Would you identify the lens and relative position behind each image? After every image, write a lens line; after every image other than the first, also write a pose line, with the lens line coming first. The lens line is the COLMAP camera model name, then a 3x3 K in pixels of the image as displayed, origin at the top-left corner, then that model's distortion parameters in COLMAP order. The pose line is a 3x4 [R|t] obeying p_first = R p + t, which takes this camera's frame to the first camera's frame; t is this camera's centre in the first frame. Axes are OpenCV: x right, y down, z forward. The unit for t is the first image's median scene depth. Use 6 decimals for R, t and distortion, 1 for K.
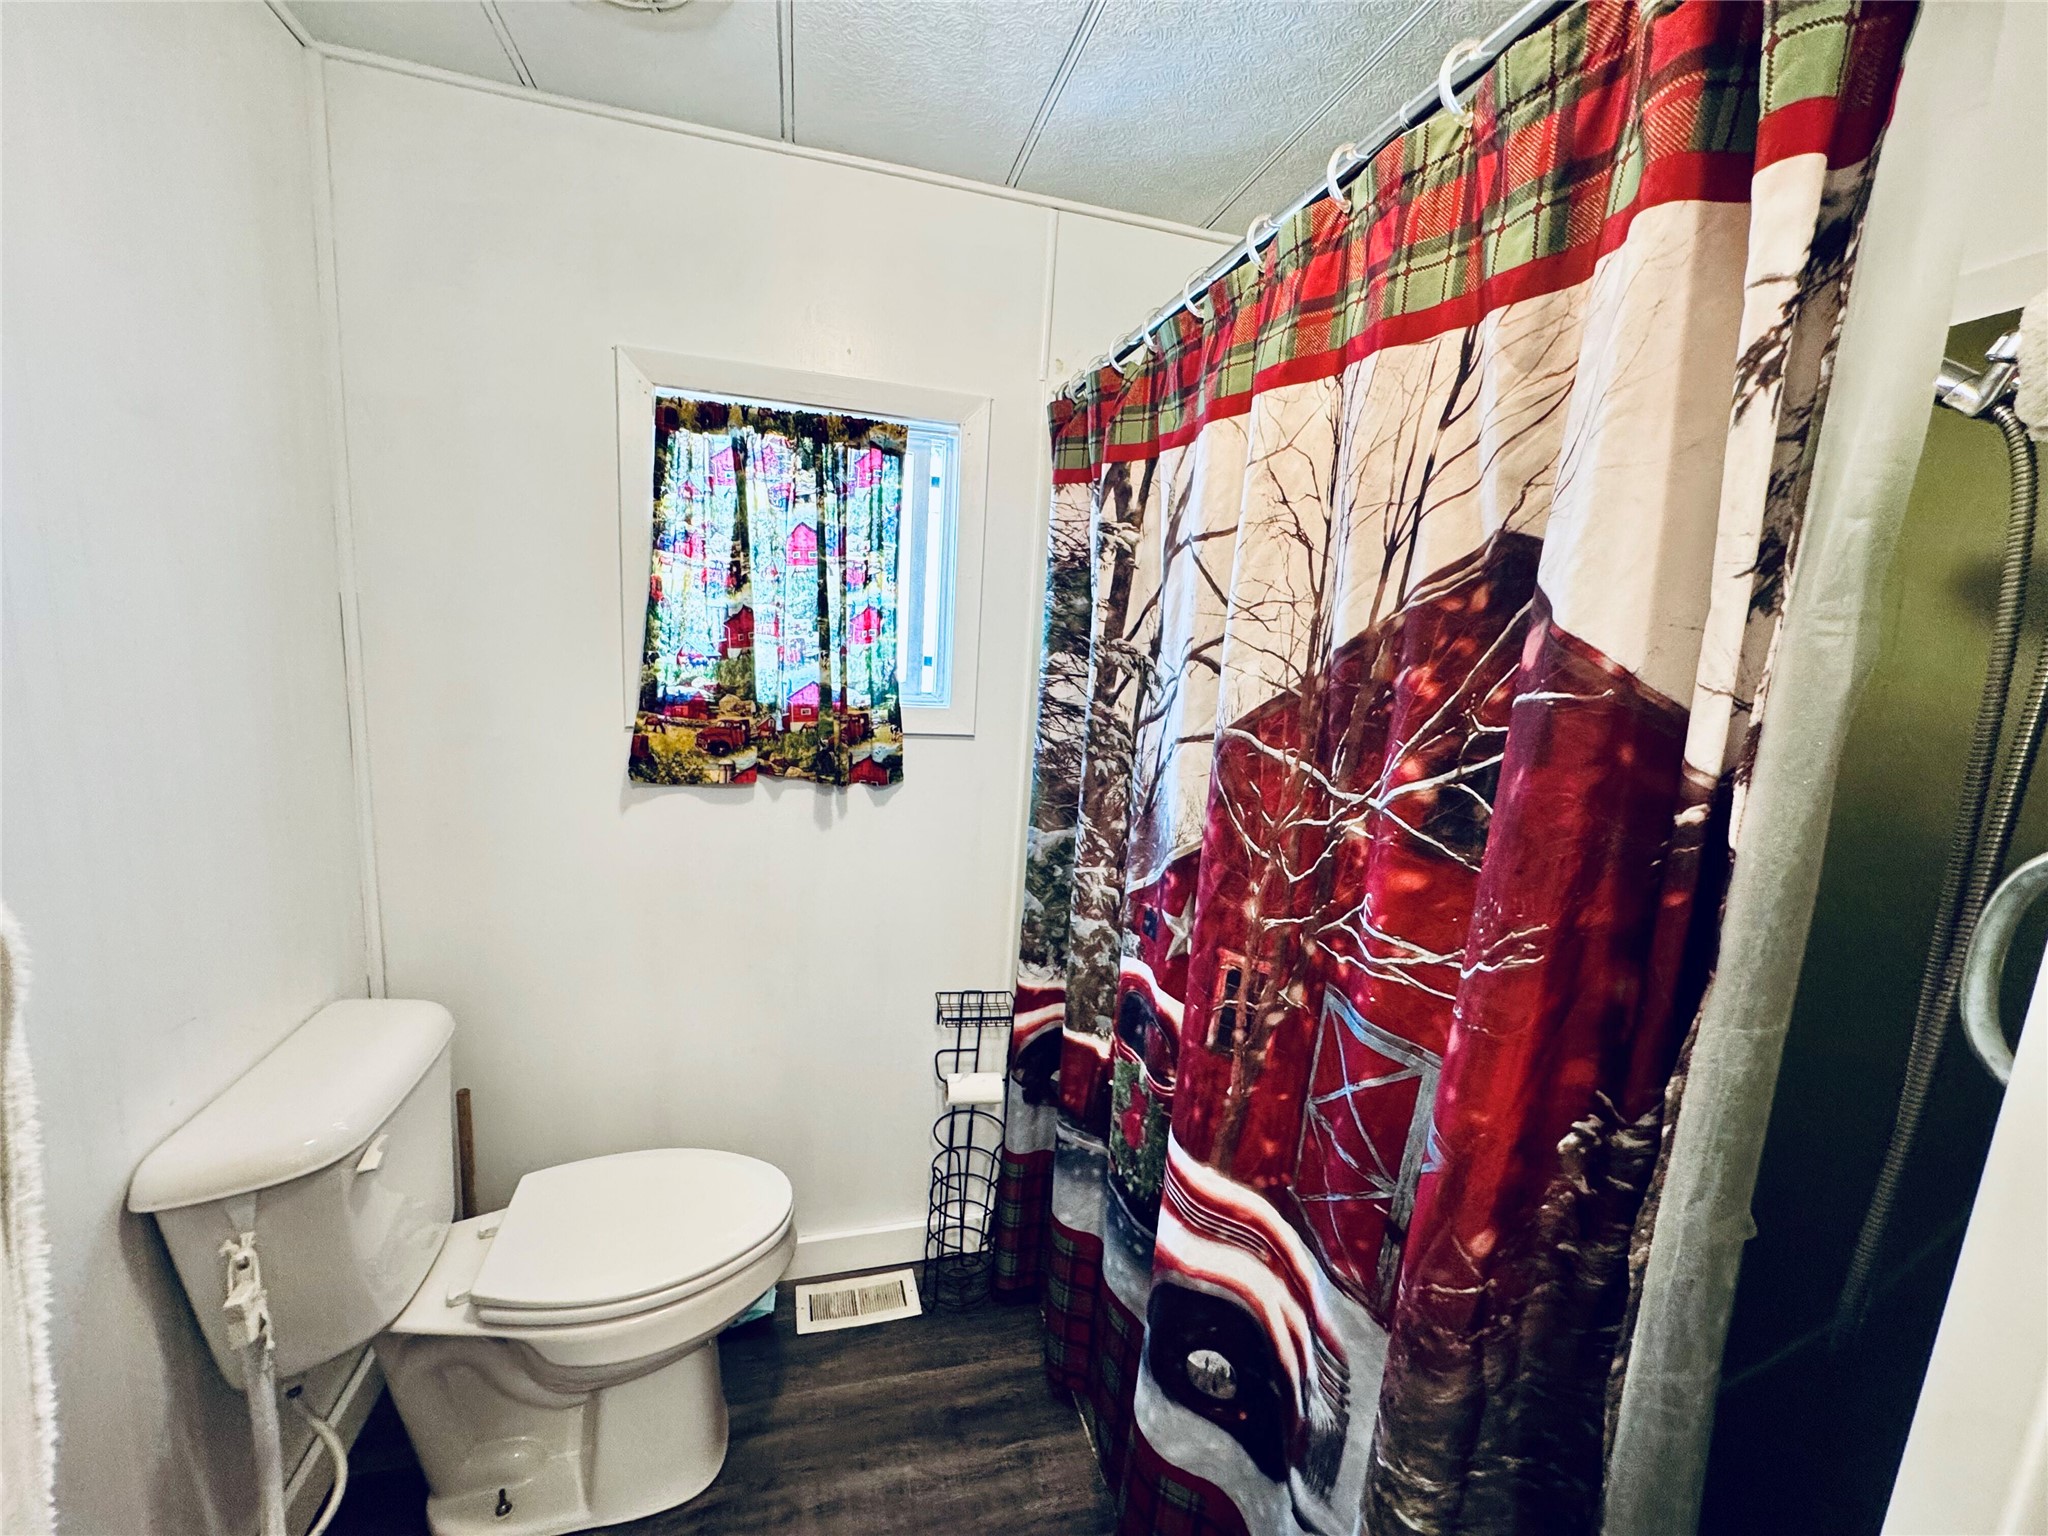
lens RADIAL K [[817.7, 0, 1024.5], [0, 817.7, 769.3], [0, 0, 1]] dist [-0.003538, 0.000159]
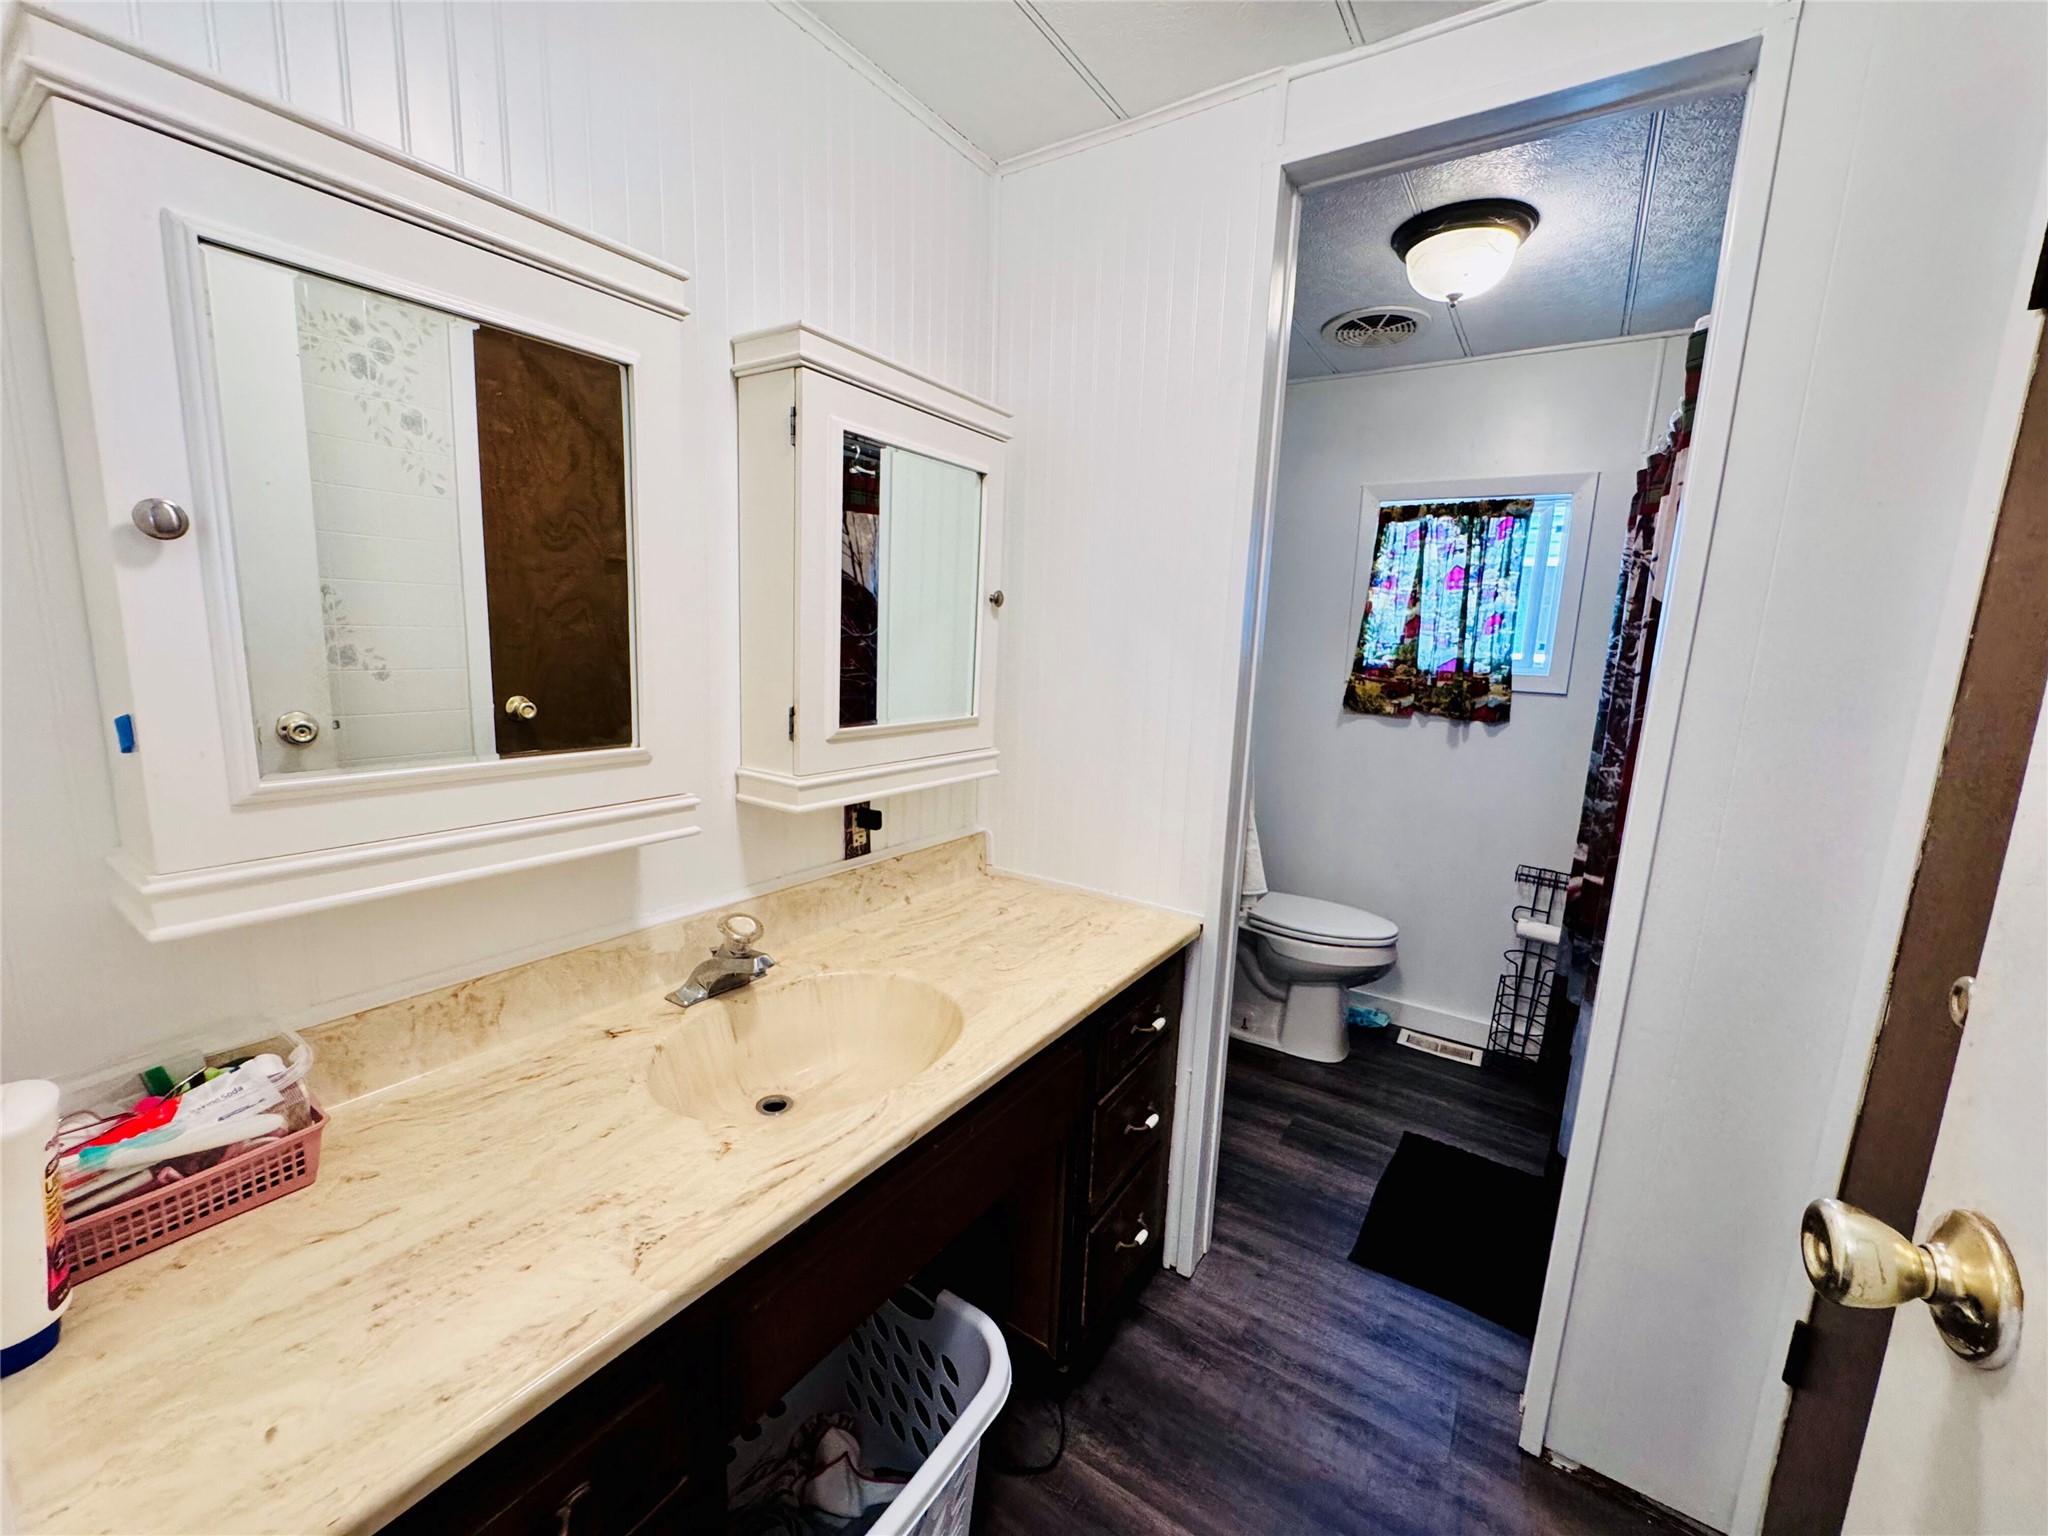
lens RADIAL K [[817.7, 0, 1026.4], [0, 817.7, 761.6], [0, 0, 1]] dist [-0.003538, 0.000159]
pose [[0.653835, 0.087156, -0.751601, 0.462494], [-0.121995, 0.992490, 0.008963, 0.203770], [0.746737, 0.085832, 0.659558, -0.773306]]
